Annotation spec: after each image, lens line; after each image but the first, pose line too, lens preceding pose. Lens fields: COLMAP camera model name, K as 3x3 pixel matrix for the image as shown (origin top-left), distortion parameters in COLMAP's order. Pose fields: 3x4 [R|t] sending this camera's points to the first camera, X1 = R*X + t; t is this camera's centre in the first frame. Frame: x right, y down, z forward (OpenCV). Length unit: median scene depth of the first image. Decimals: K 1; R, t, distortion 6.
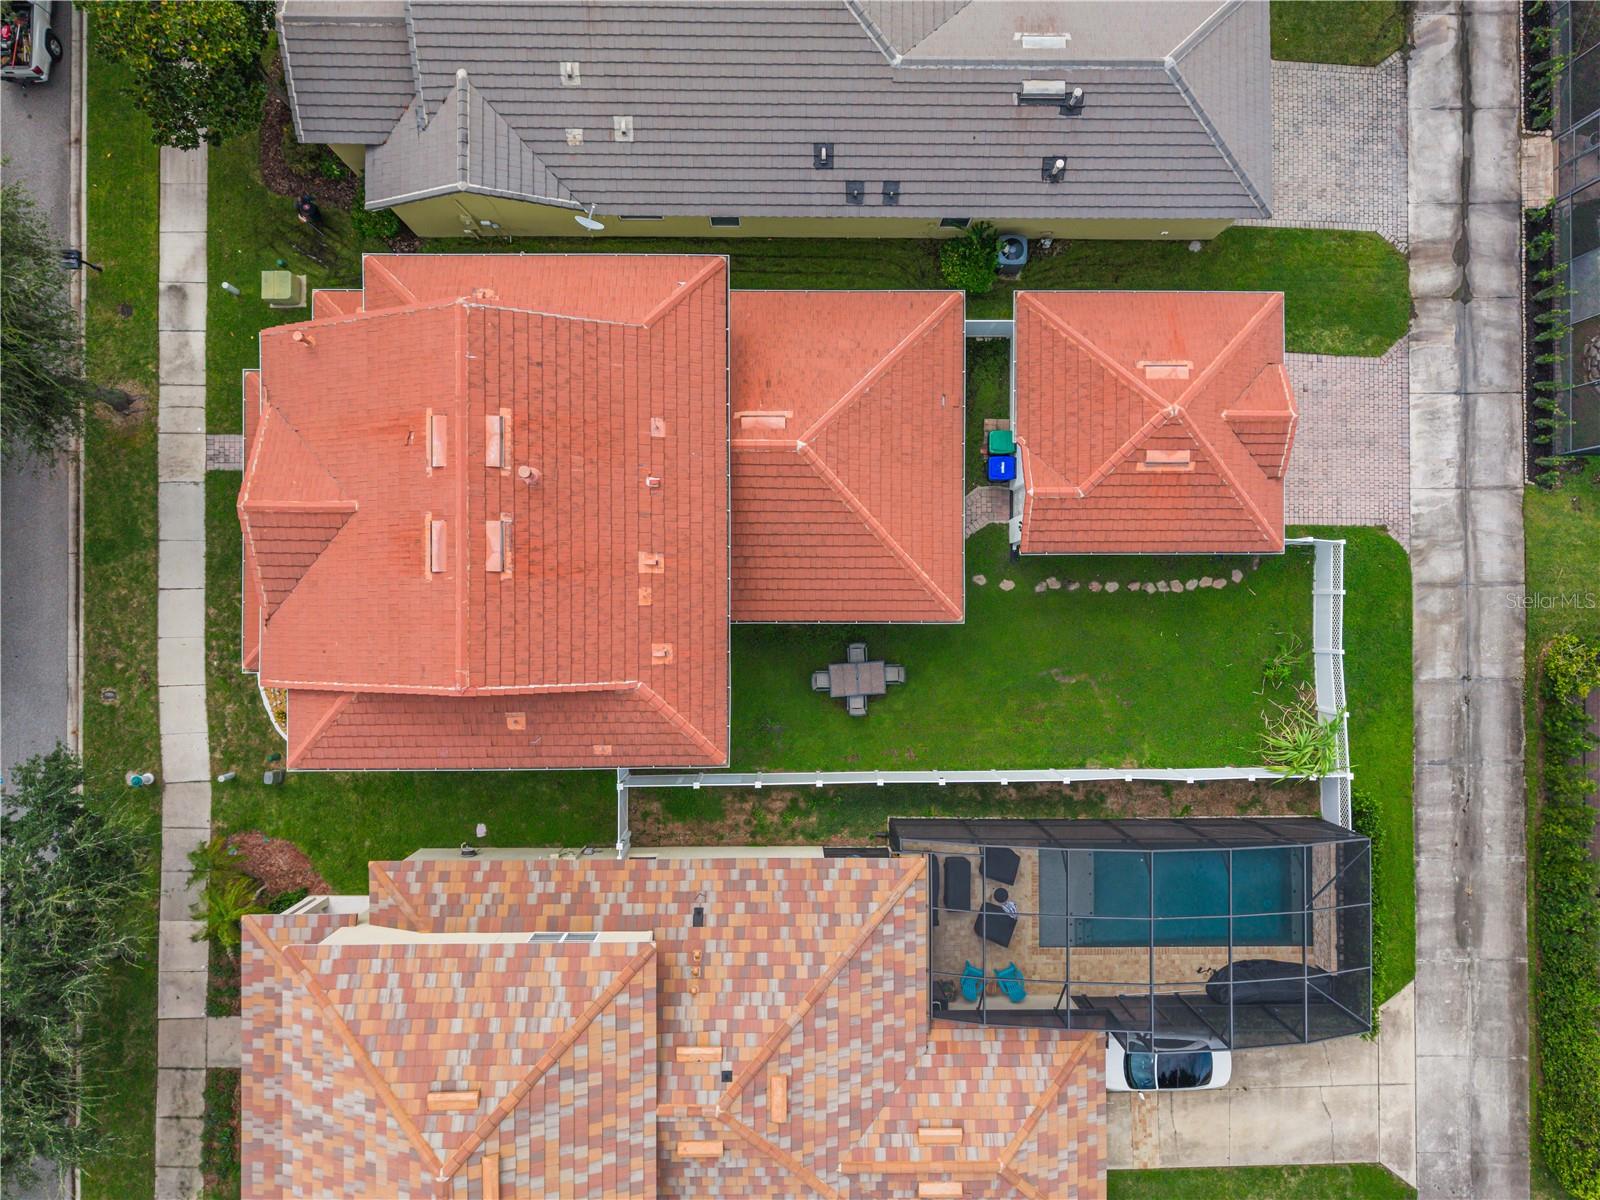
lens RADIAL K [[1077.6, 0, 800.0], [0, 1077.6, 600.0], [0, 0, 1]] dist [0.042426, -0.040634]
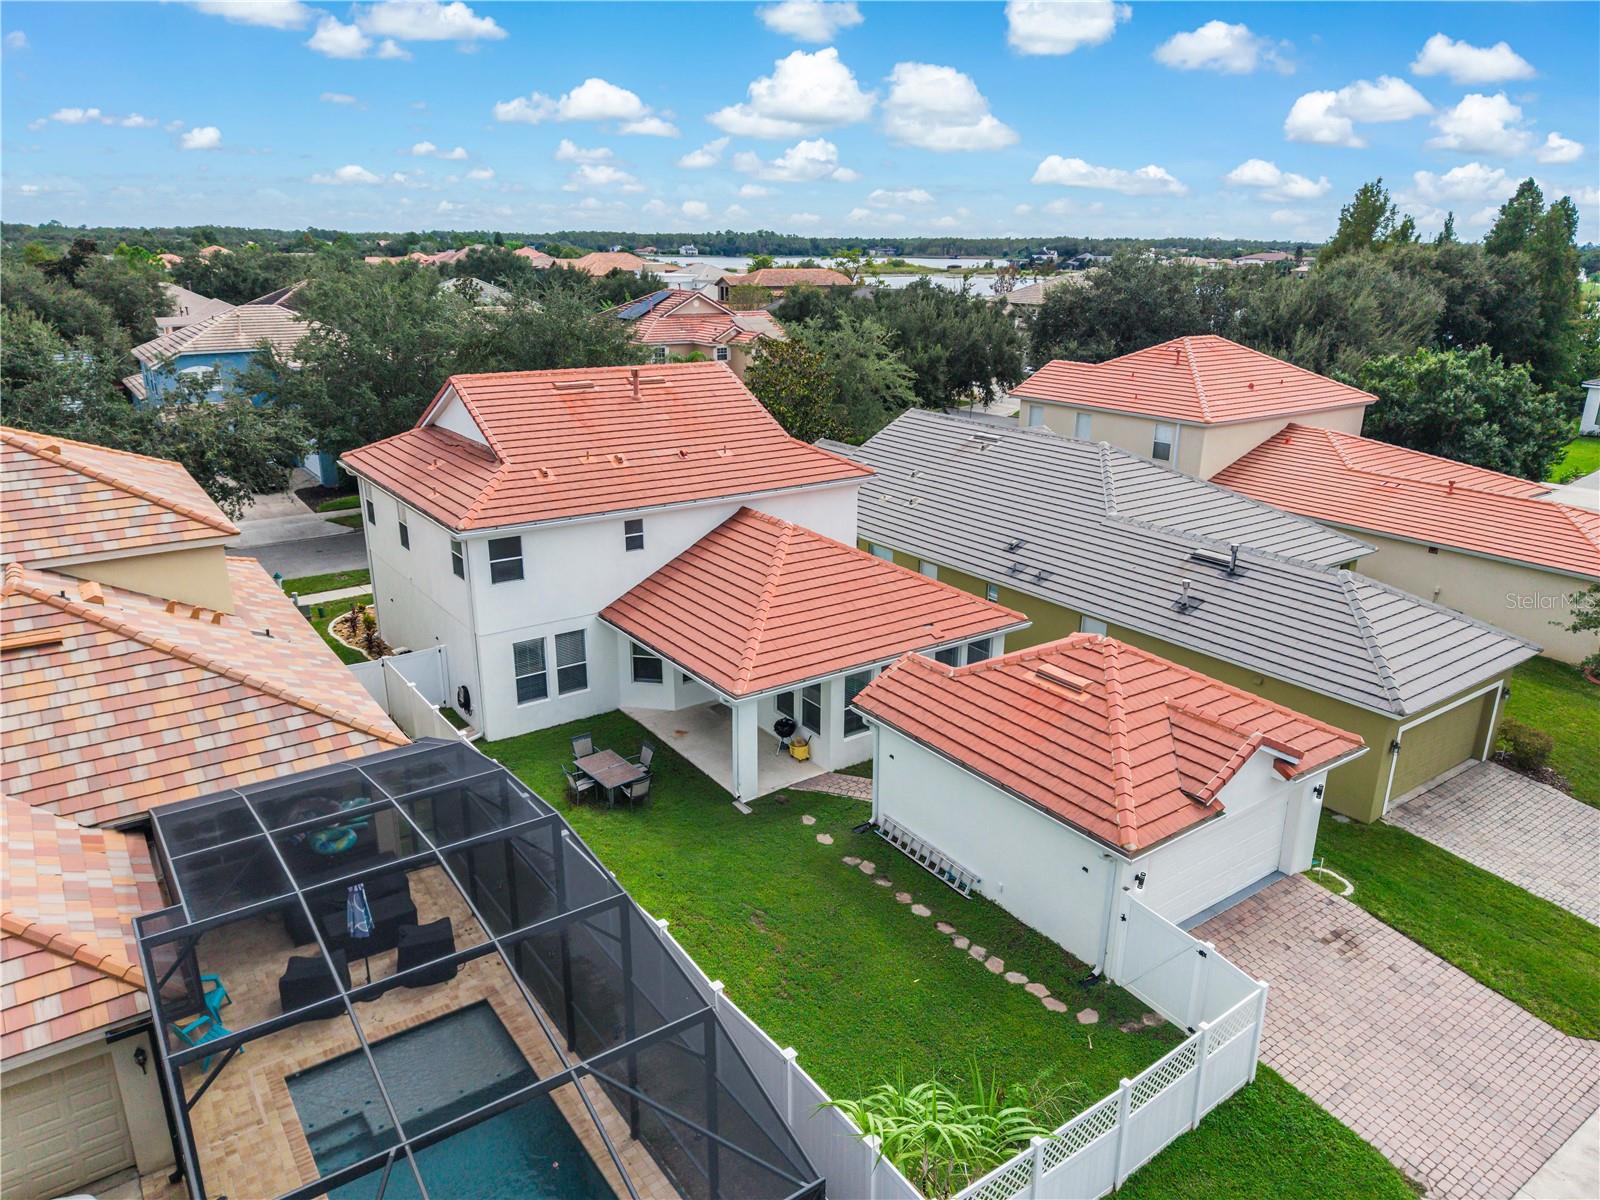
lens RADIAL K [[1096.9, 0, 800.3], [0, 1096.9, 583.4], [0, 0, 1]] dist [0.050399, -0.051456]
pose [[0.580043, 0.232652, -0.780656, 0.708215], [-0.814504, 0.179242, -0.551775, 0.368253], [0.011555, 0.955900, 0.293464, 0.626055]]
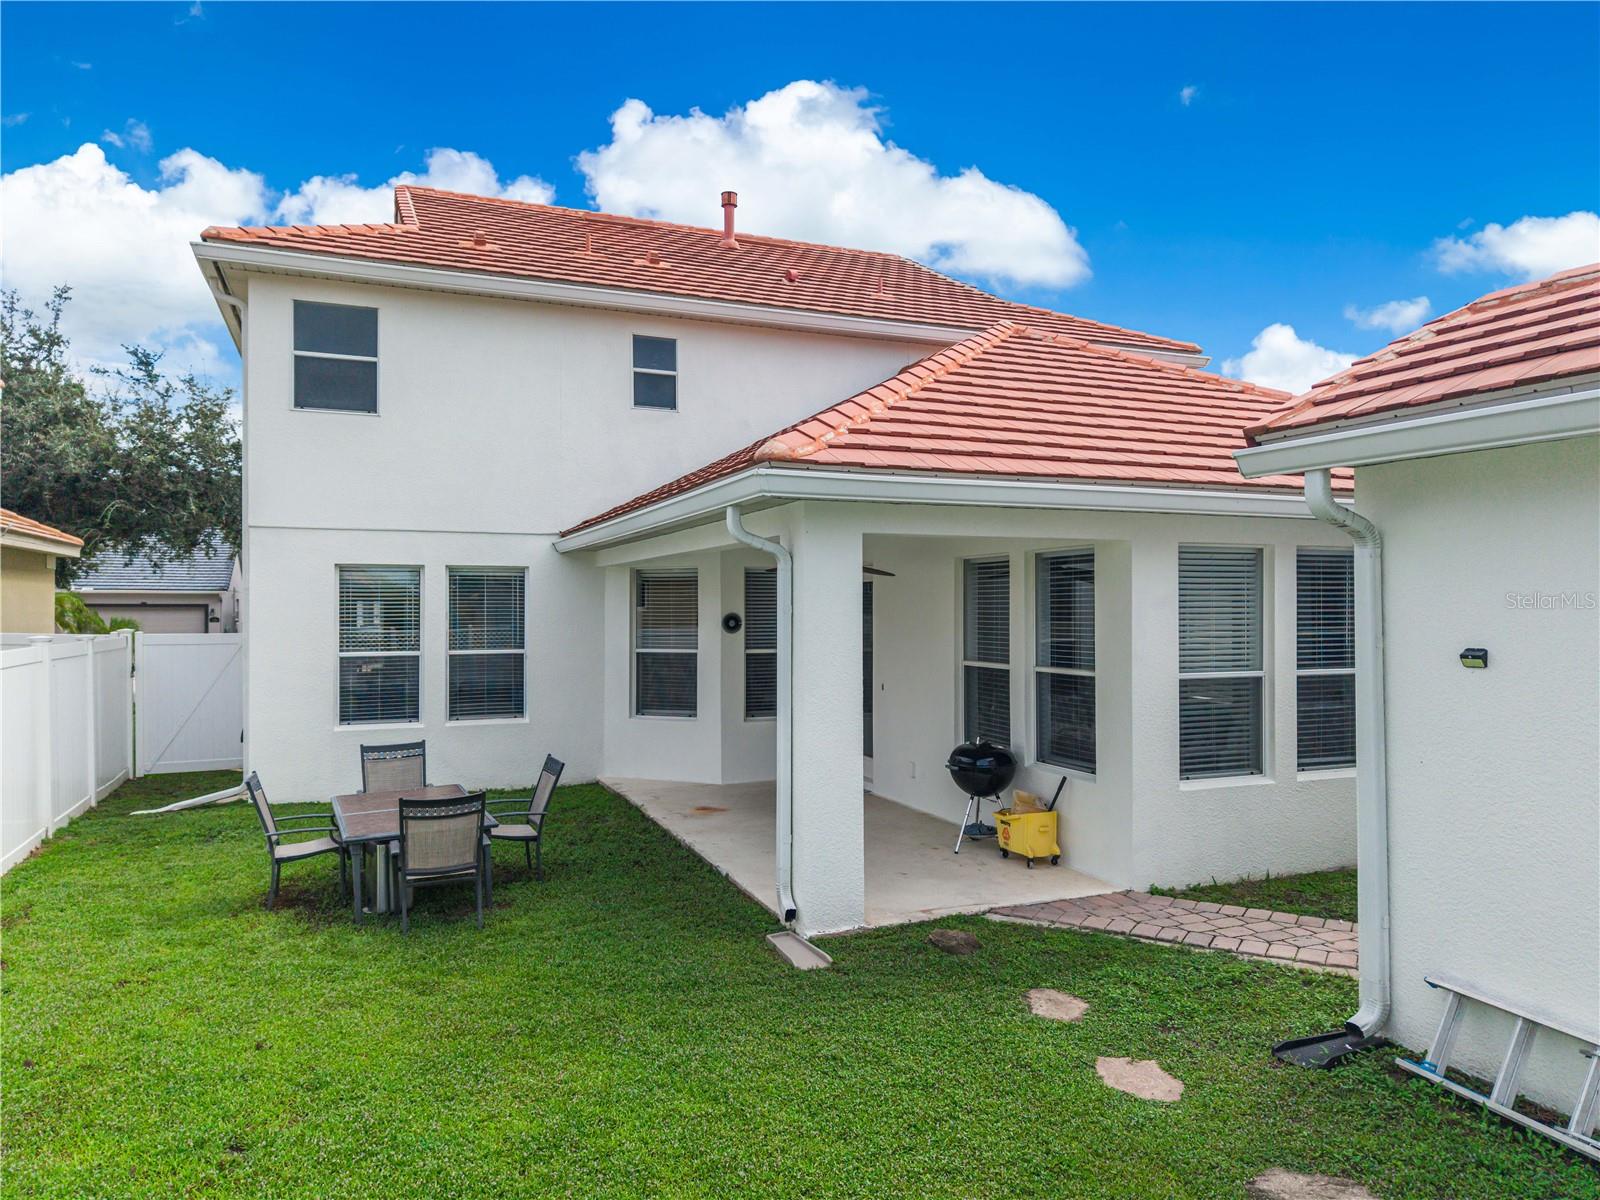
lens RADIAL K [[1077.6, 0, 800.0], [0, 1077.6, 600.0], [0, 0, 1]] dist [0.042426, -0.040634]
pose [[0.377781, -0.019849, -0.925682, 0.311382], [-0.925687, 0.013069, -0.378064, 0.082485], [0.019602, 0.999718, -0.013436, 0.935682]]
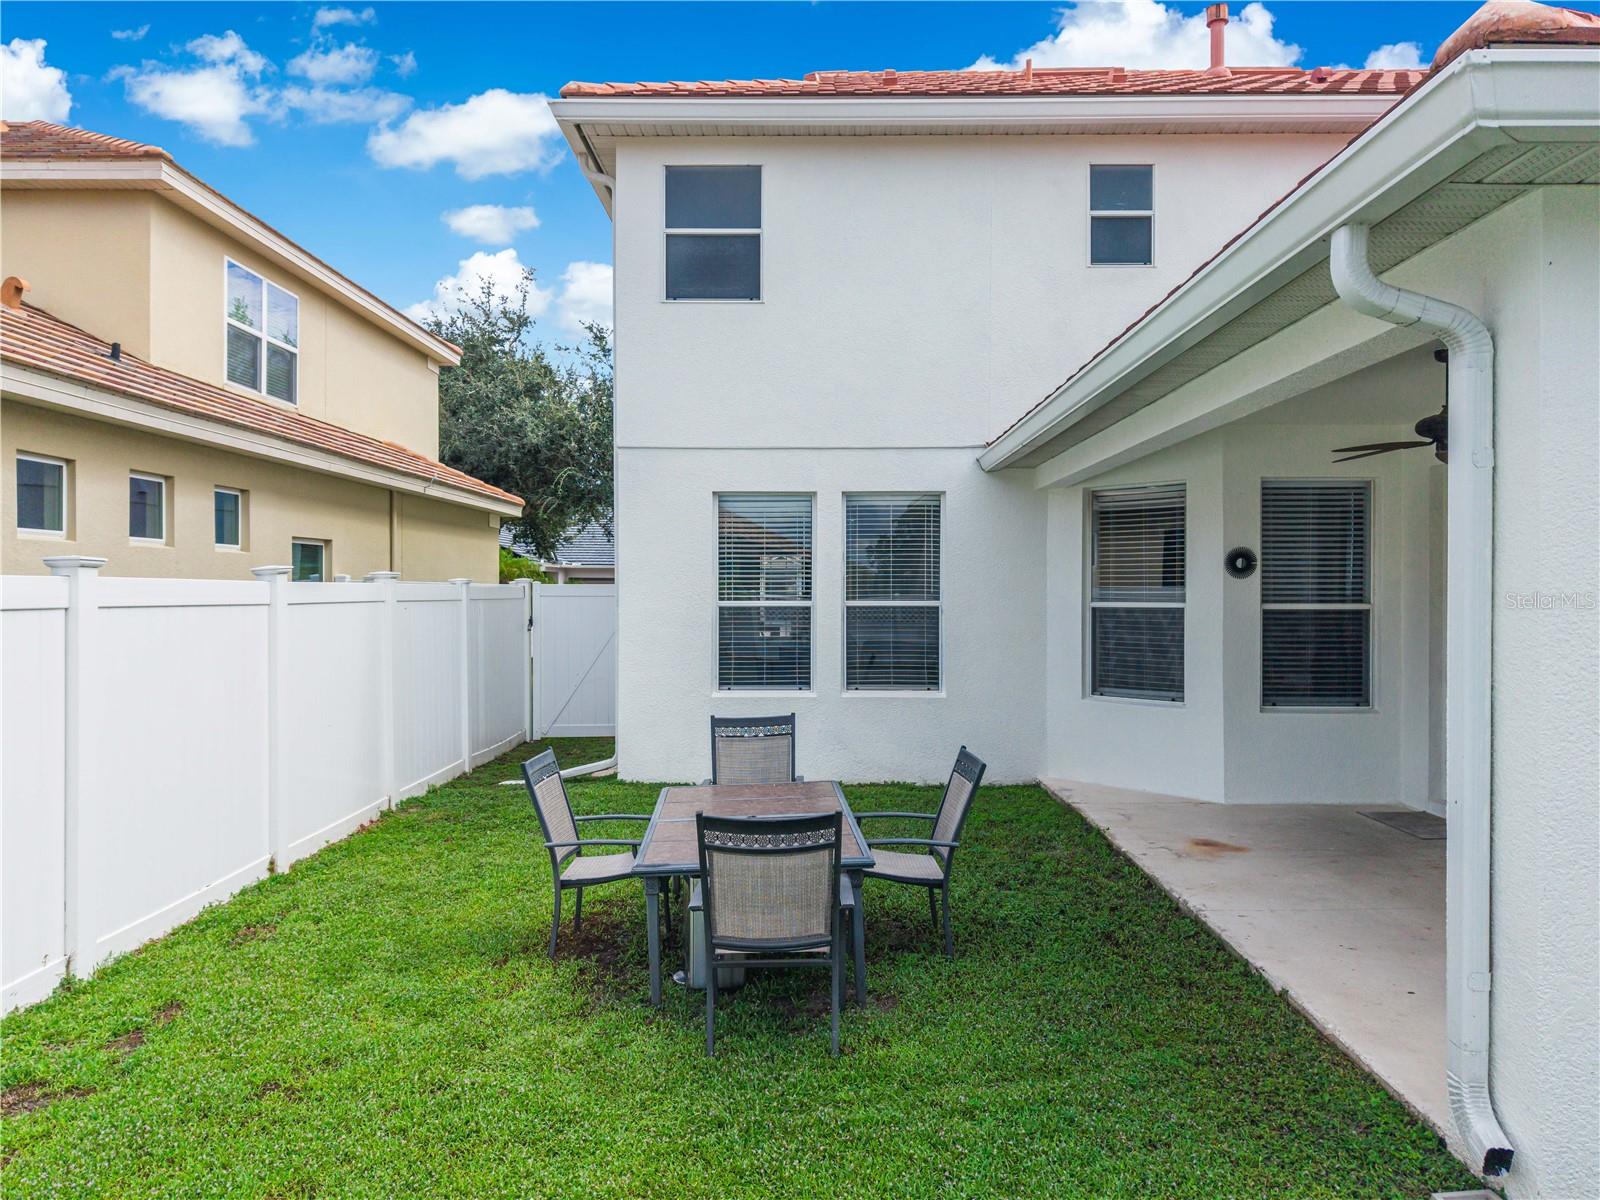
lens RADIAL K [[1096.9, 0, 800.3], [0, 1096.9, 583.4], [0, 0, 1]] dist [0.050399, -0.051456]
pose [[-0.007555, -0.017434, -0.999819, 0.214483], [-0.999893, 0.012632, 0.007335, 0.063766], [0.012501, 0.999768, -0.017528, 0.945942]]
